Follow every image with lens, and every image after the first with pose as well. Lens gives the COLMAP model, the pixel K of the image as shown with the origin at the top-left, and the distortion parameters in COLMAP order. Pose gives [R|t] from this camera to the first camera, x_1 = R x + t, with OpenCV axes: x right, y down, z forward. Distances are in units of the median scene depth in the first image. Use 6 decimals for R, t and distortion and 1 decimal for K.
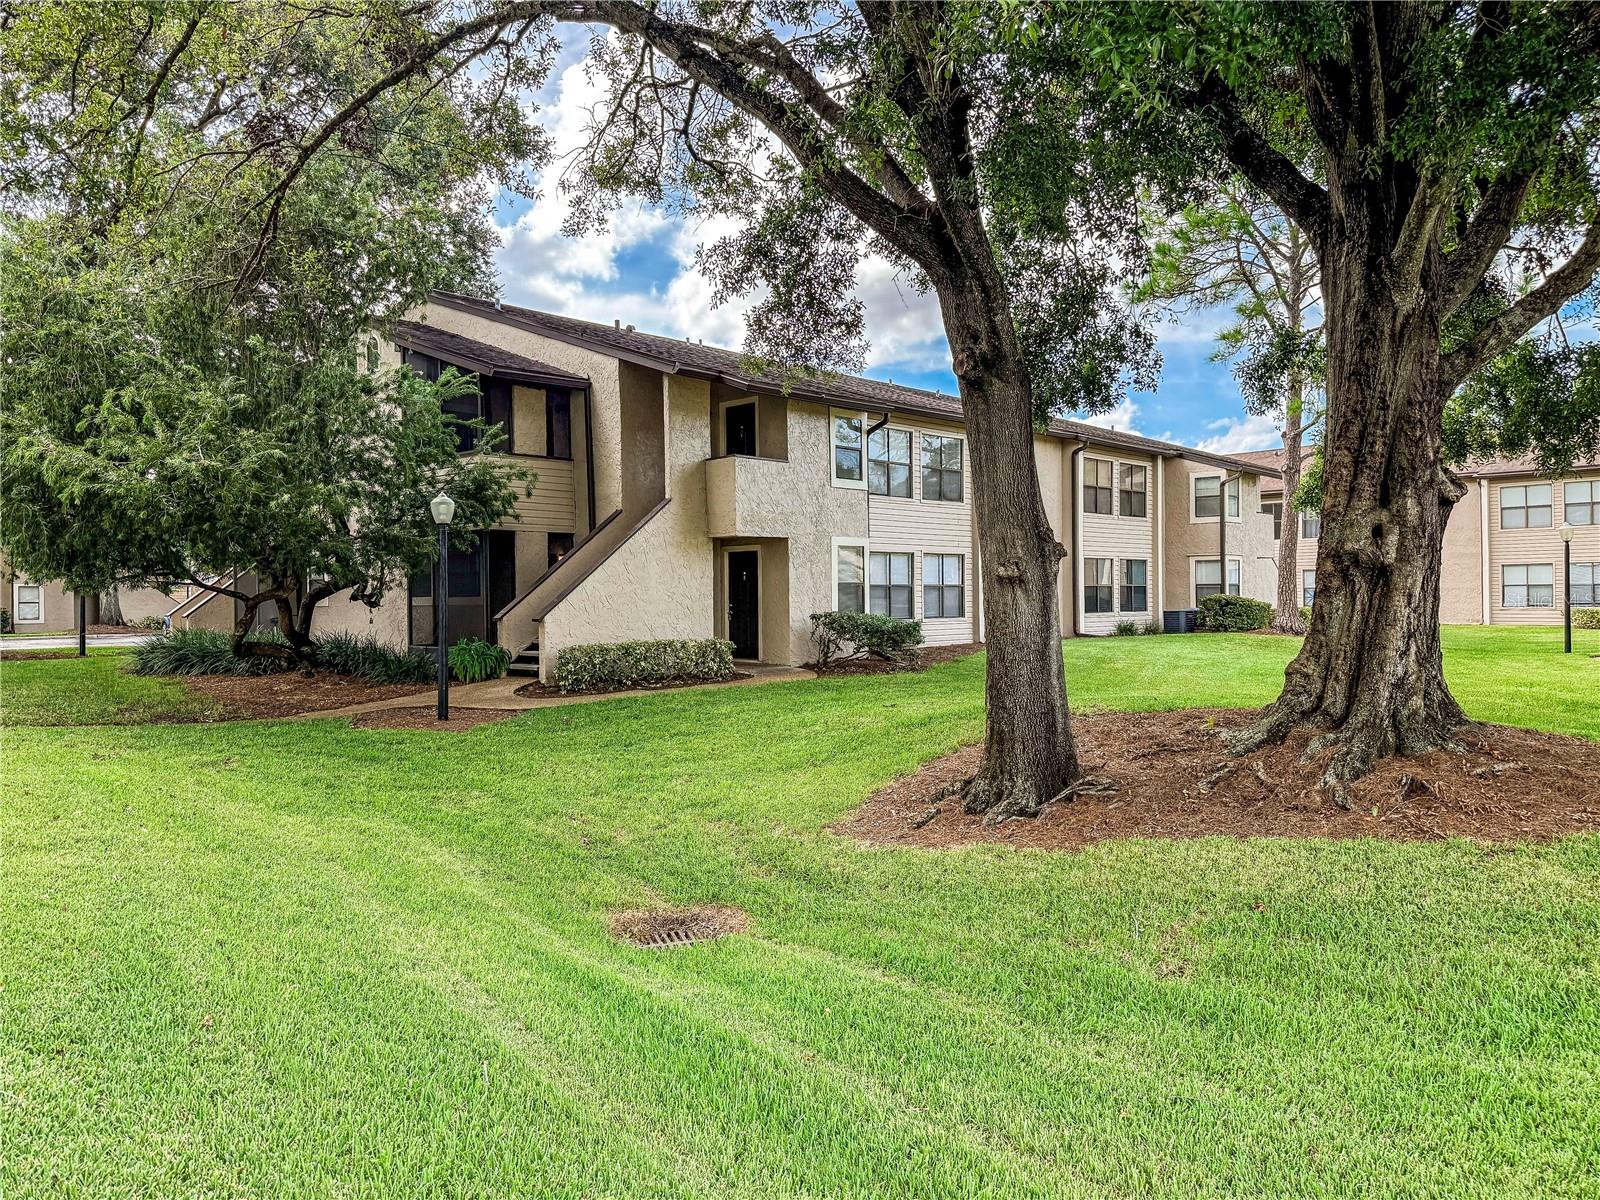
lens RADIAL K [[1198.1, 0, 794.6], [0, 1198.1, 604.7], [0, 0, 1]] dist [0.009577, -0.001918]
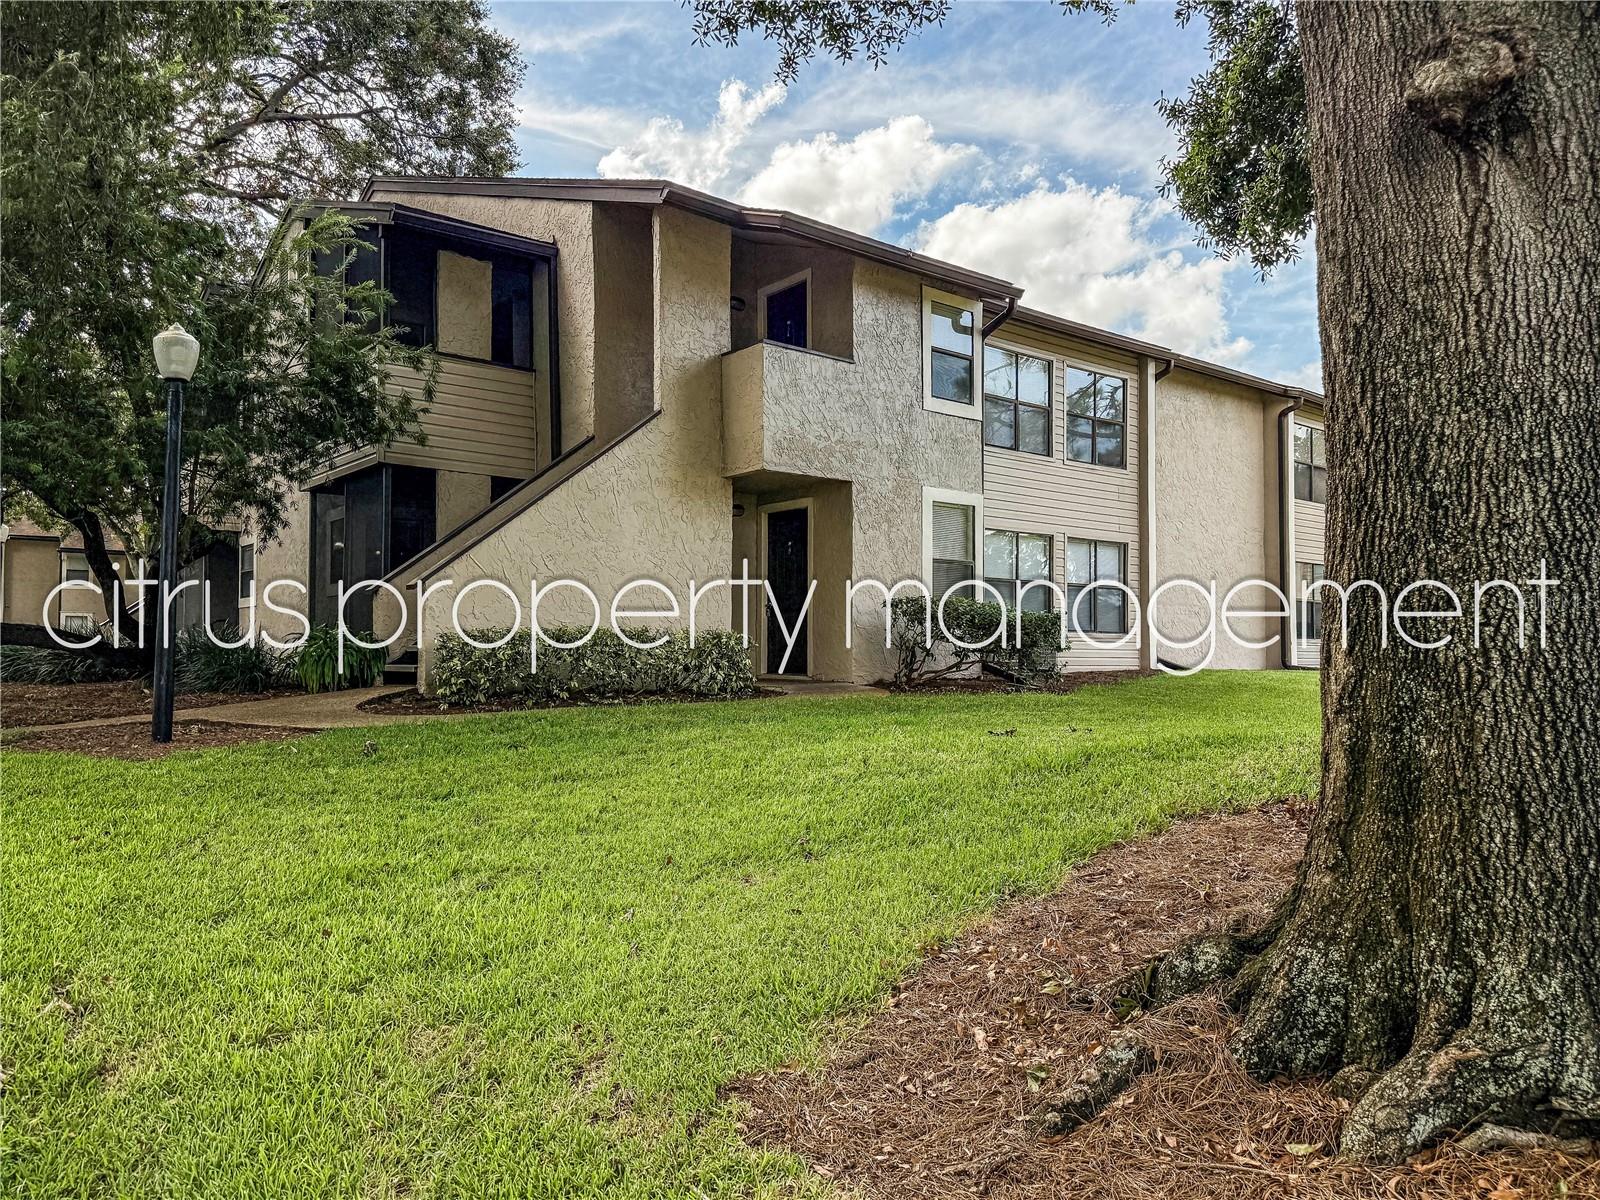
lens RADIAL K [[1198.1, 0, 794.6], [0, 1198.1, 604.7], [0, 0, 1]] dist [0.009577, -0.001918]
pose [[0.993525, 0.010357, -0.113143, 0.038109], [-0.016642, 0.998362, -0.054742, 0.046378], [0.112391, 0.056270, 0.992070, 0.382312]]
